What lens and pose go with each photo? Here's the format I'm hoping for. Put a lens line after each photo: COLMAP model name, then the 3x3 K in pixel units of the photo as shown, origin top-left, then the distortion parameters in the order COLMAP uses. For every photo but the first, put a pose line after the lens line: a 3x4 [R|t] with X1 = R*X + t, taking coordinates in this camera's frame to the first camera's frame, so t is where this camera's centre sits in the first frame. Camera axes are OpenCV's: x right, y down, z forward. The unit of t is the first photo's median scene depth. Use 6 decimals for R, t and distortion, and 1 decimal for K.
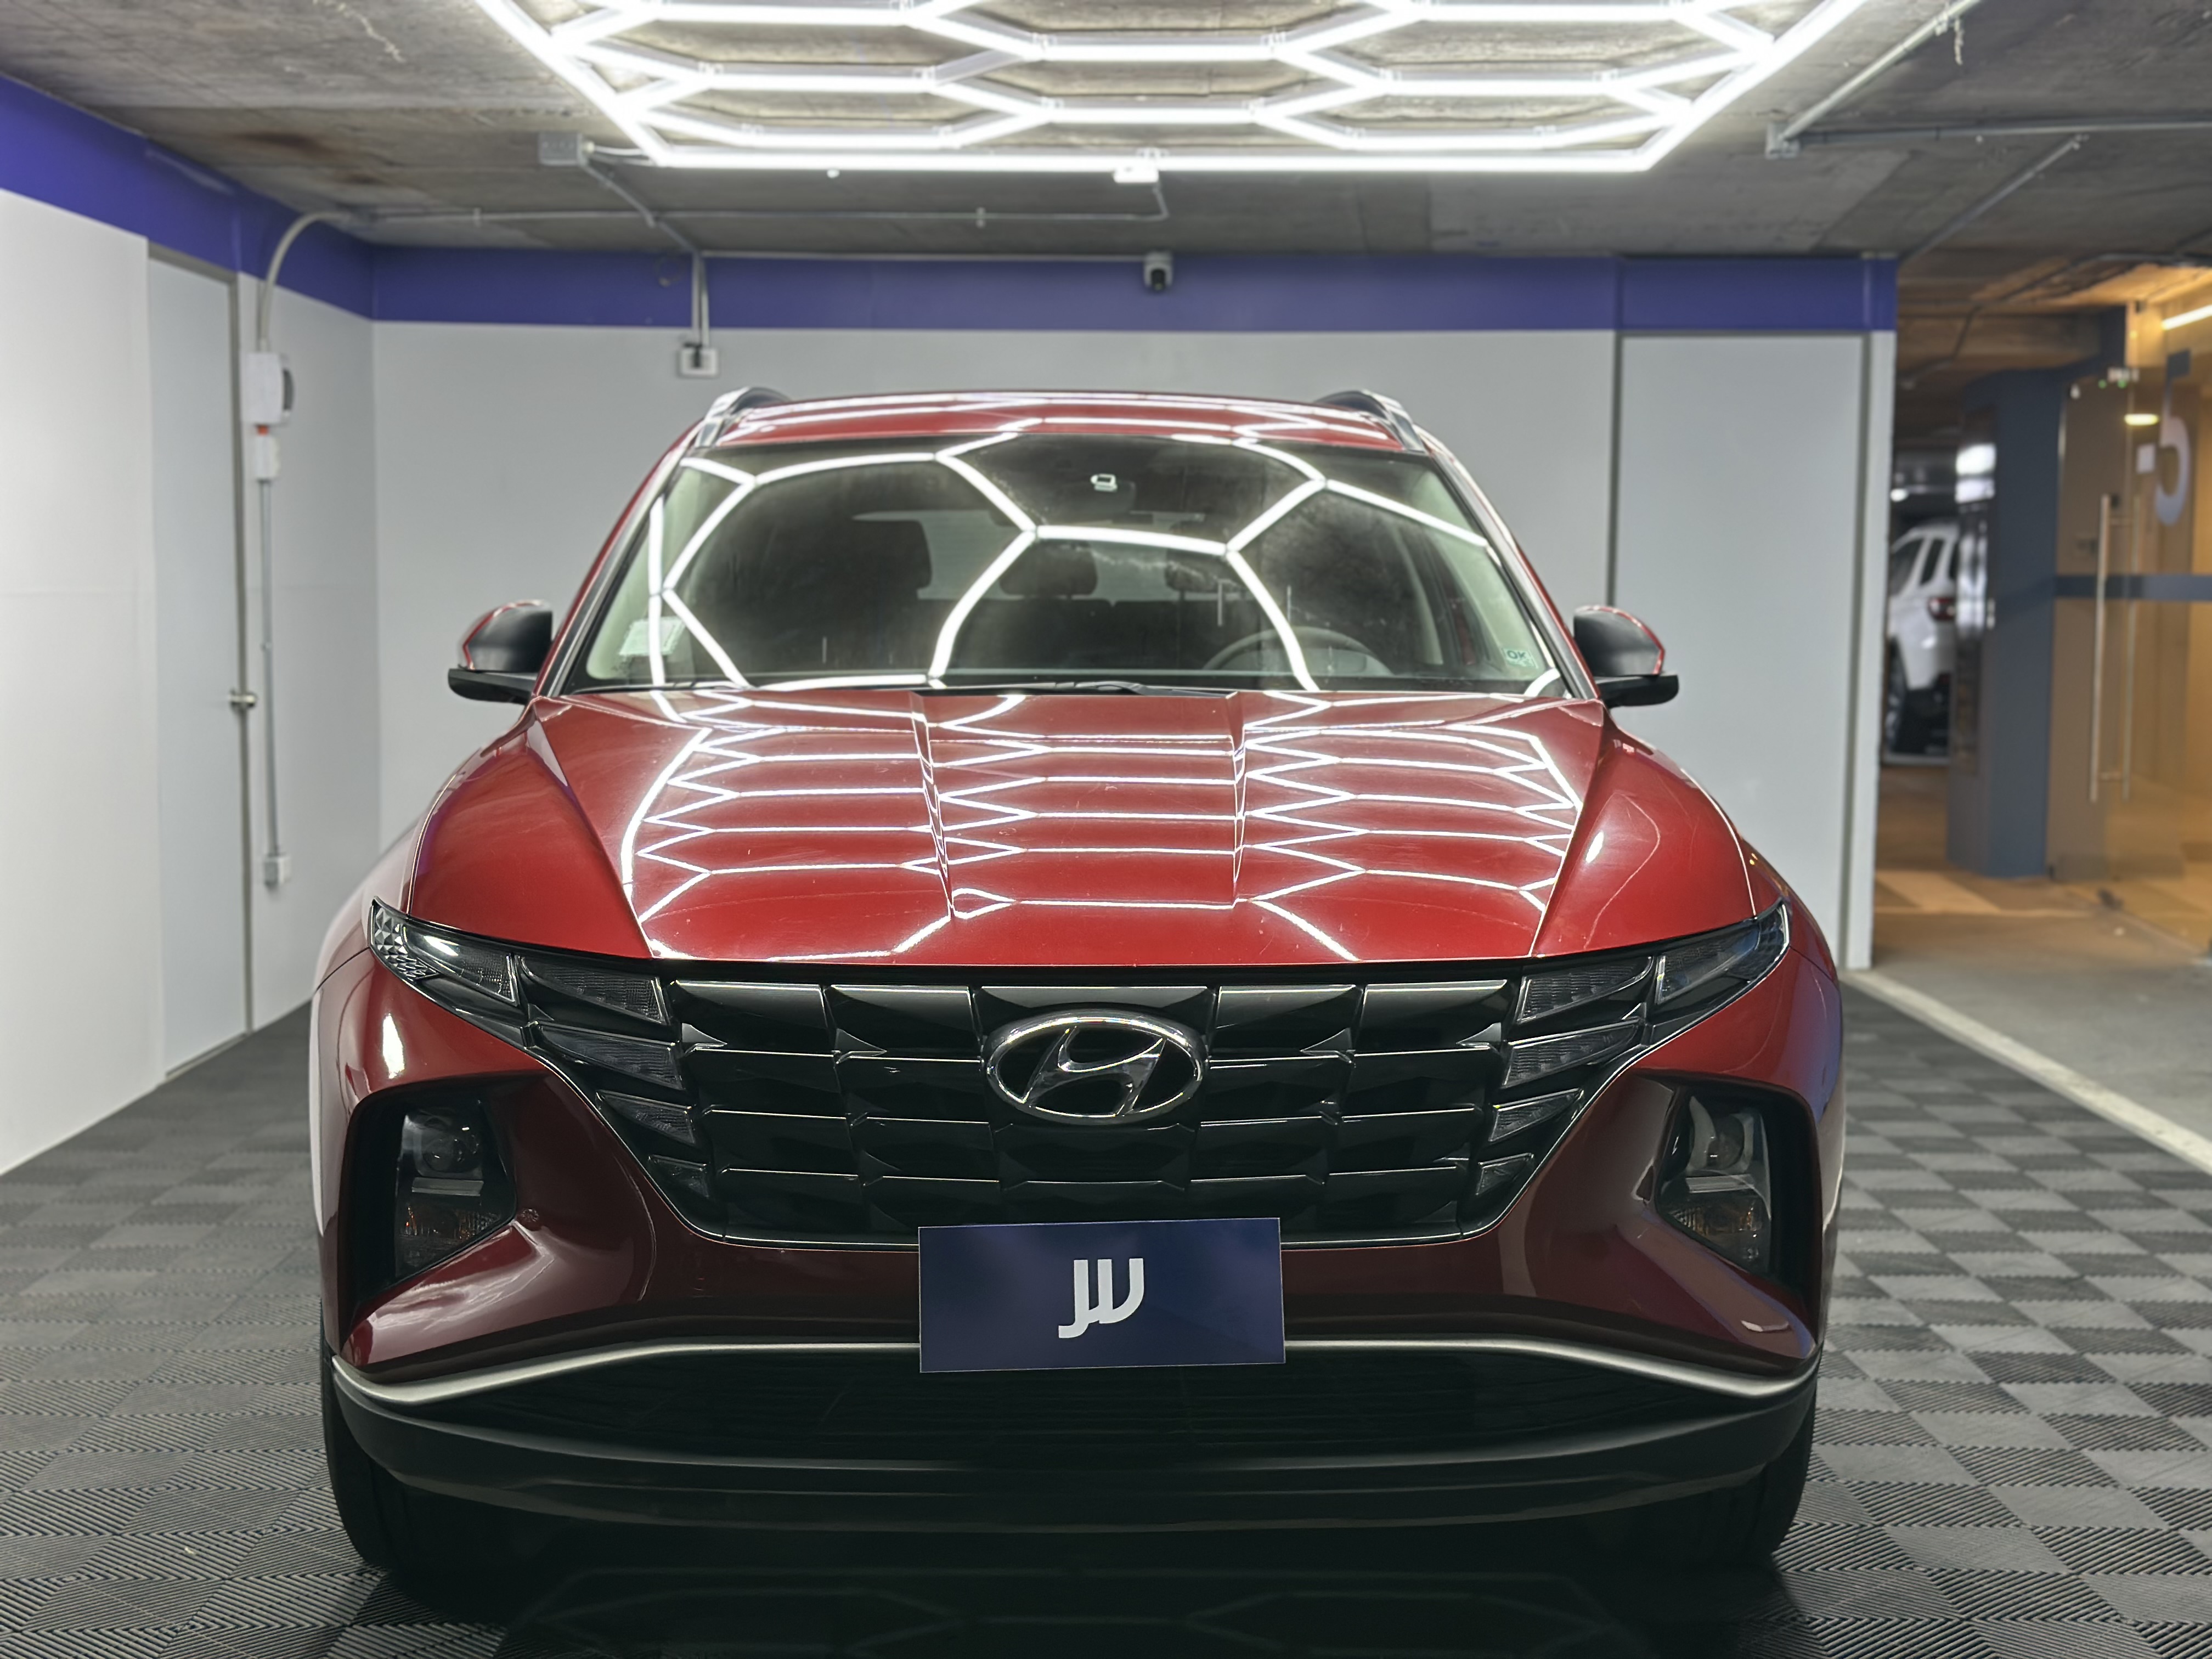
lens RADIAL K [[3085.1, 0, 1106.0], [0, 3085.1, 829.5], [0, 0, 1]] dist [0.165690, -0.102714]
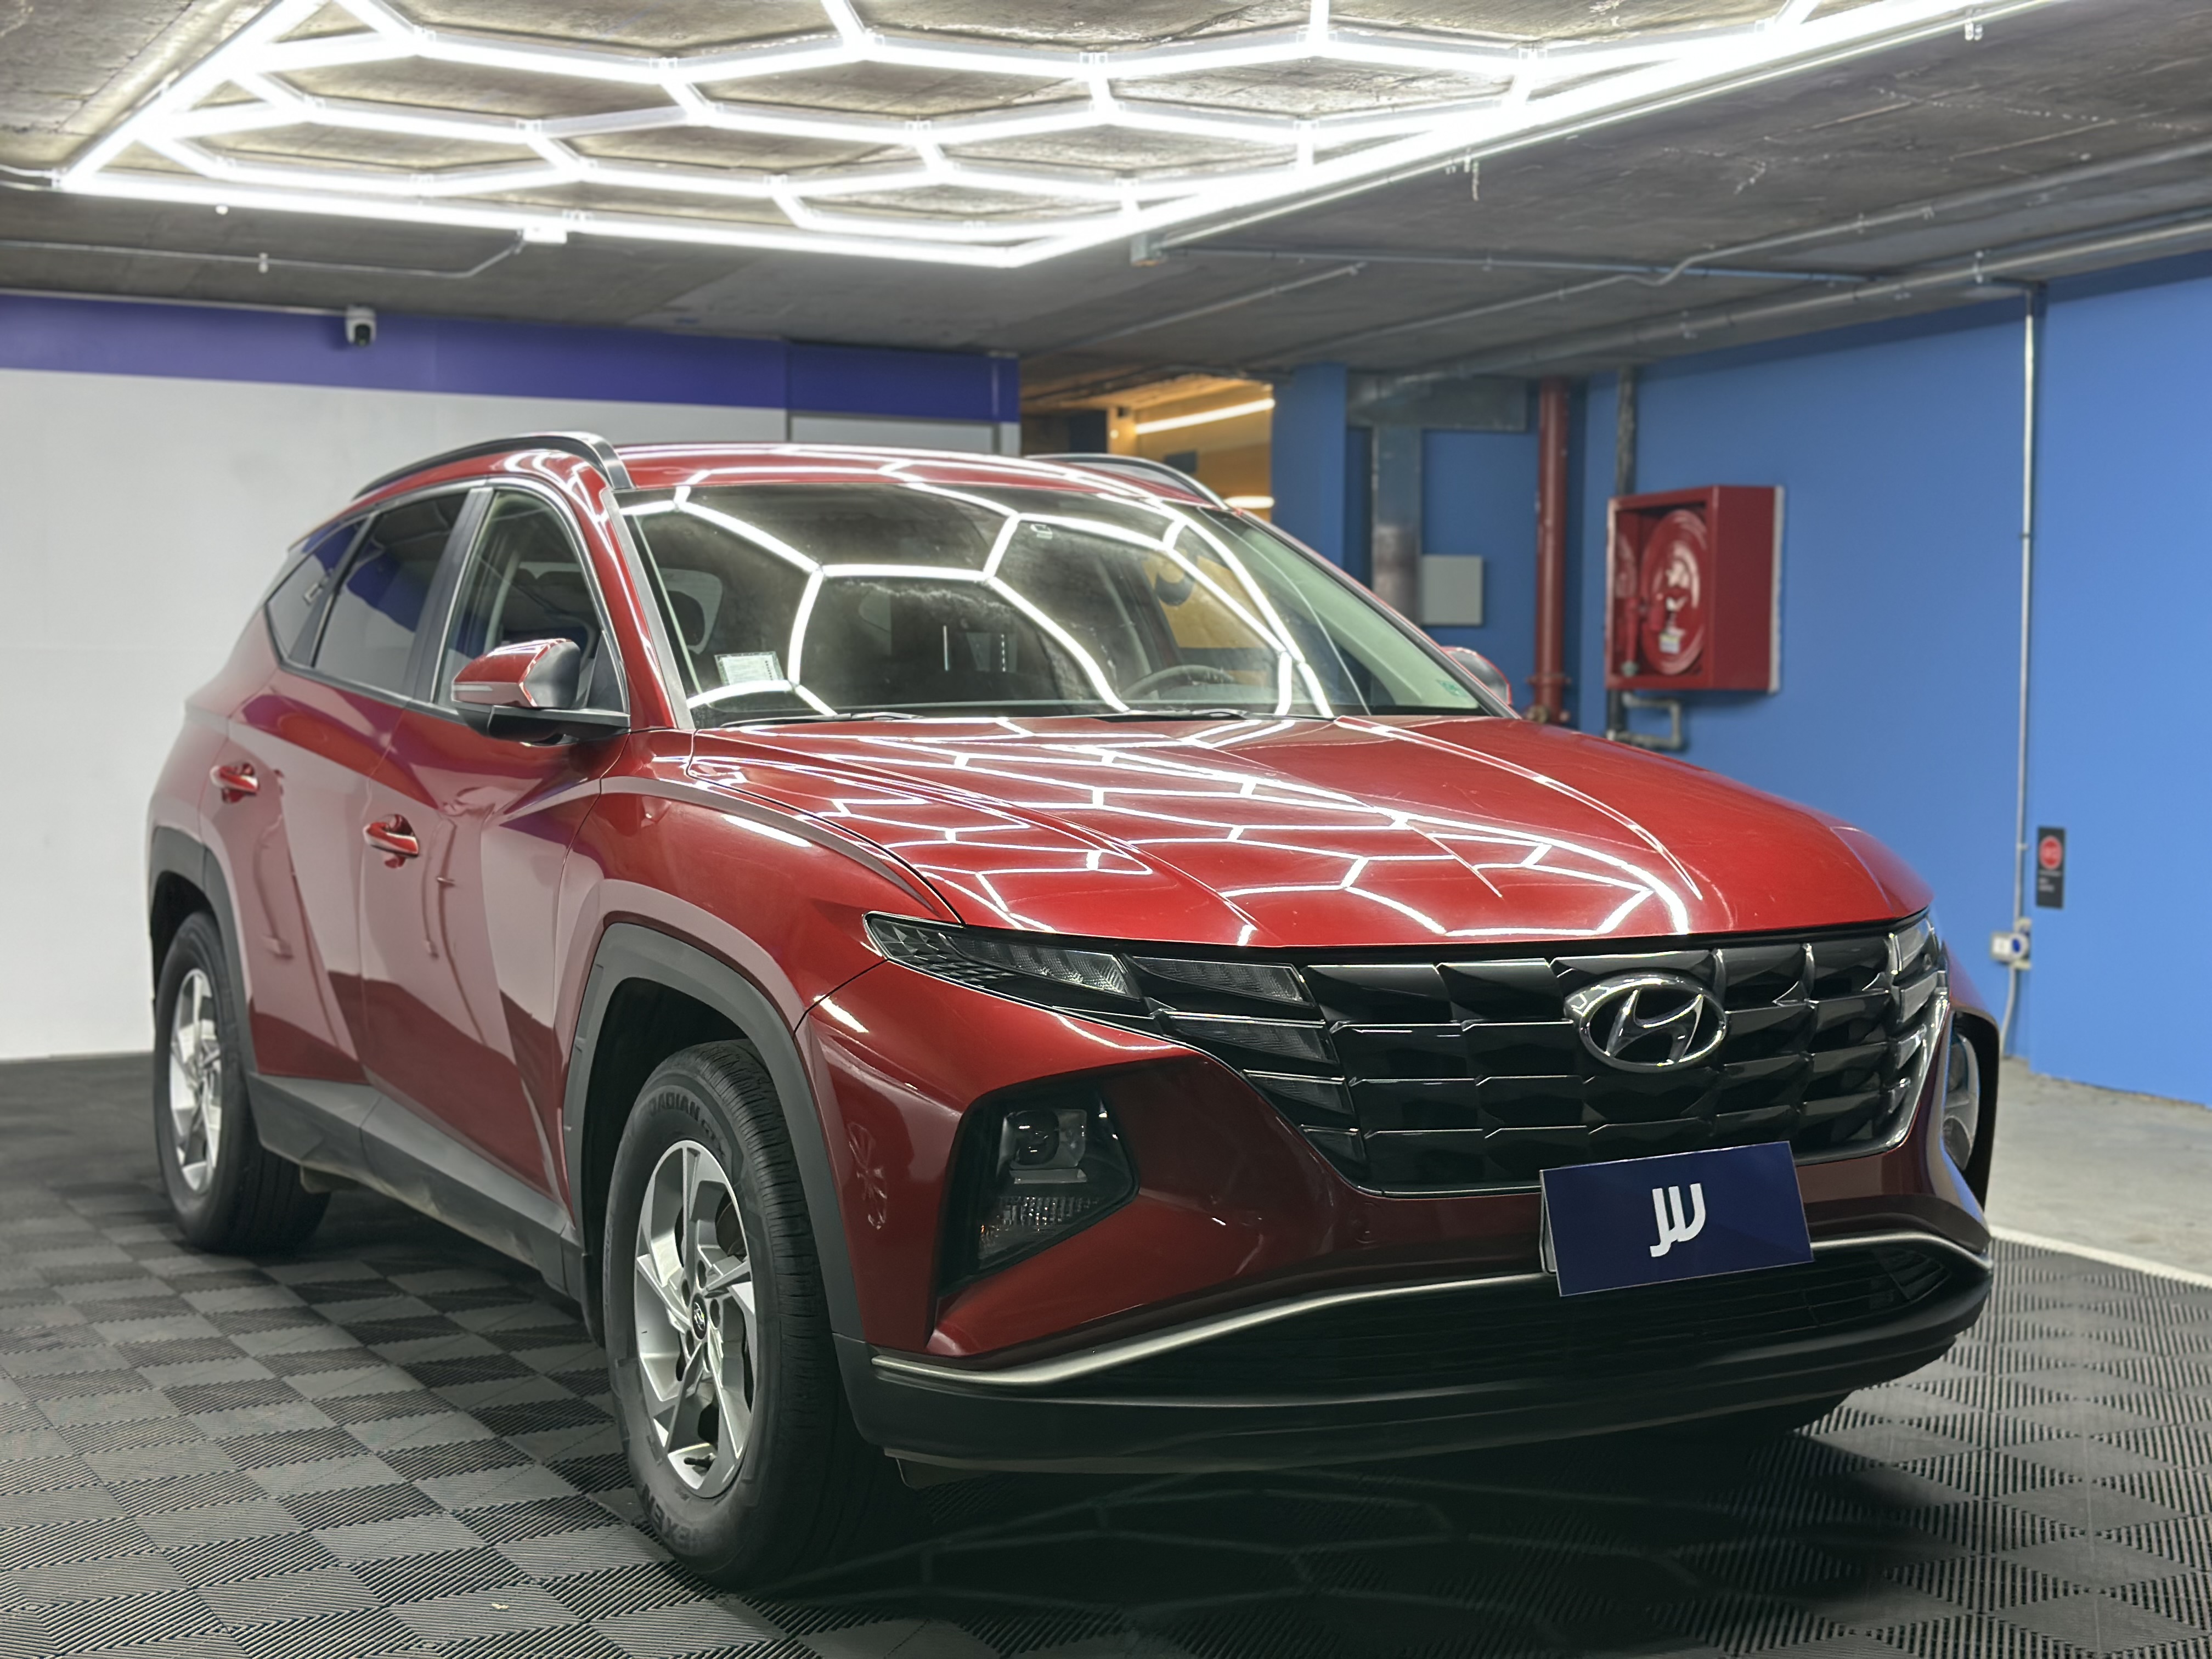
lens RADIAL K [[3064.0, 0, 1106.0], [0, 3064.0, 829.5], [0, 0, 1]] dist [0.169634, -0.052314]
pose [[0.887225, -0.025086, 0.460654, -0.398296], [0.037274, 0.999154, -0.017379, 0.009407], [-0.459828, 0.032590, 0.887410, 0.035457]]
